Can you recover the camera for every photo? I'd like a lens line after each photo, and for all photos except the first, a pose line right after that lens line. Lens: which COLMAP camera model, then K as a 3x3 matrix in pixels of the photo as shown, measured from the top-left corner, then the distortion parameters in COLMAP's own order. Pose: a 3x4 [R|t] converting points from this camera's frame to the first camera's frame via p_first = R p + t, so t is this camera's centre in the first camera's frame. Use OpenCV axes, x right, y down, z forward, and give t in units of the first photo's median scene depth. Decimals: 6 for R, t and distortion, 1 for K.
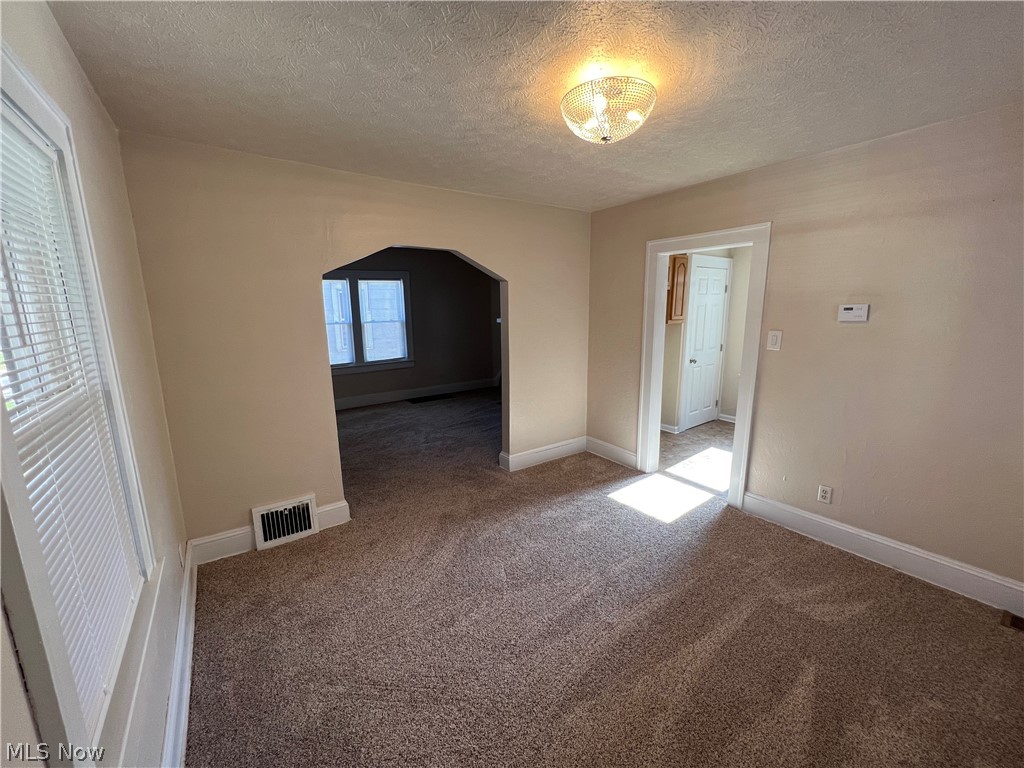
lens RADIAL K [[411.3, 0, 511.6], [0, 411.3, 384.1], [0, 0, 1]] dist [0.002087, 0.000389]
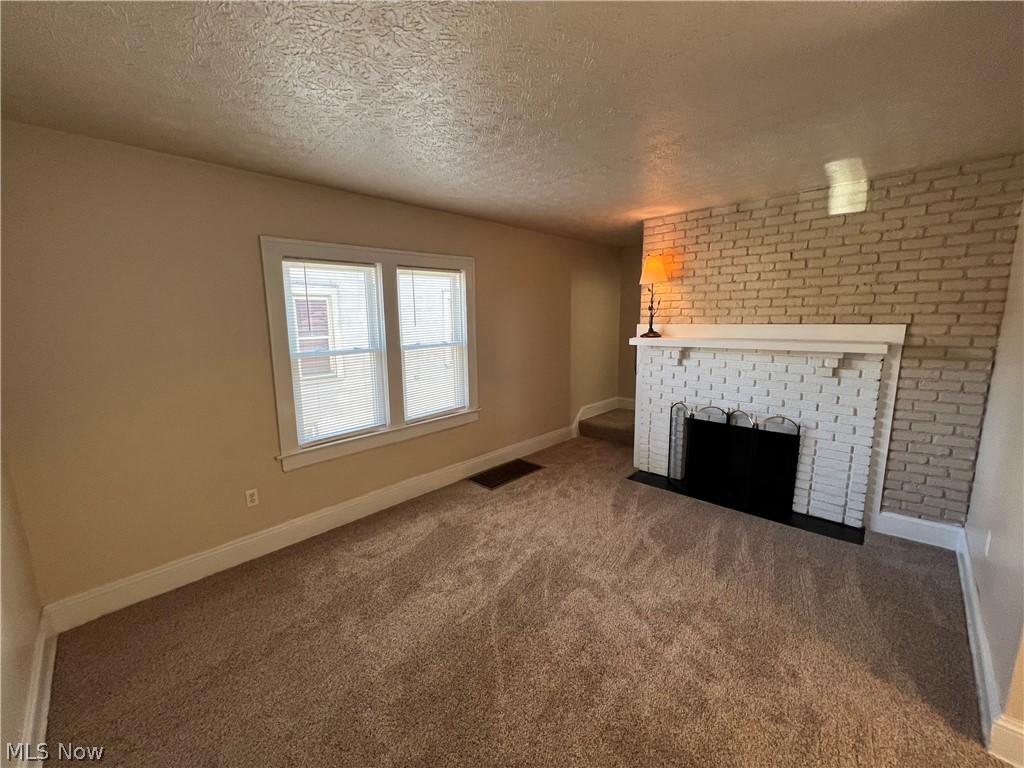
lens RADIAL K [[411.3, 0, 512.1], [0, 411.3, 382.4], [0, 0, 1]] dist [0.002087, 0.000389]
pose [[0.982203, -0.030164, 0.185386, -0.336551], [0.036258, 0.998905, -0.029568, -0.088745], [-0.184291, 0.035763, 0.982221, 0.471715]]
